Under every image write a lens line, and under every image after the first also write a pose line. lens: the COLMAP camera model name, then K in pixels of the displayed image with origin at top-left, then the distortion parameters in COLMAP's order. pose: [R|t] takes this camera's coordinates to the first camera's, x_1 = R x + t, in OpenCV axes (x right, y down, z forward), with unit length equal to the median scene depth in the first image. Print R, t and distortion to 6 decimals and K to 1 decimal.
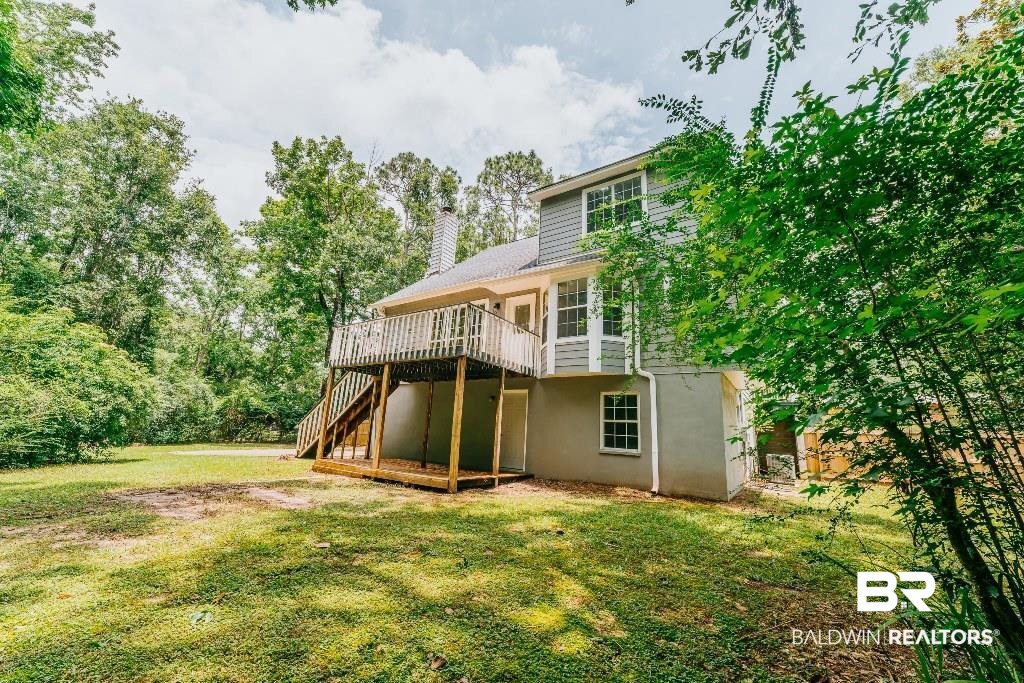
lens RADIAL K [[387.0, 0, 503.4], [0, 387.0, 341.7], [0, 0, 1]] dist [-0.004297, 0.000227]
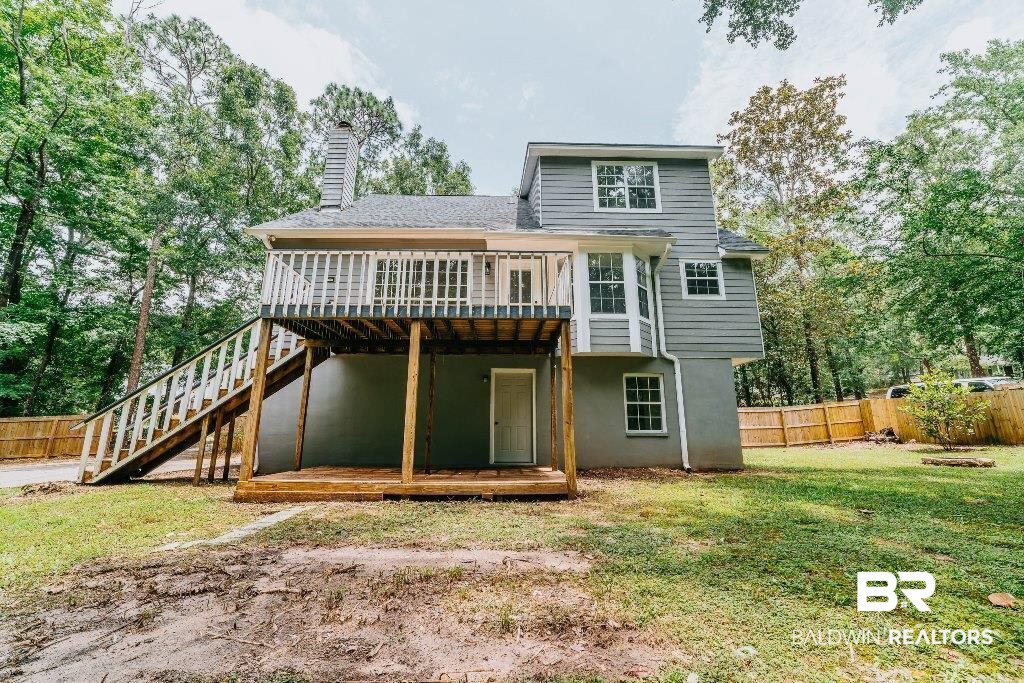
lens RADIAL K [[387.0, 0, 503.4], [0, 387.0, 341.7], [0, 0, 1]] dist [-0.004297, 0.000227]
pose [[0.815438, 0.079523, 0.573356, -0.548525], [-0.096685, 0.995315, -0.000540, 0.078650], [-0.570713, -0.054994, 0.819306, 0.374358]]
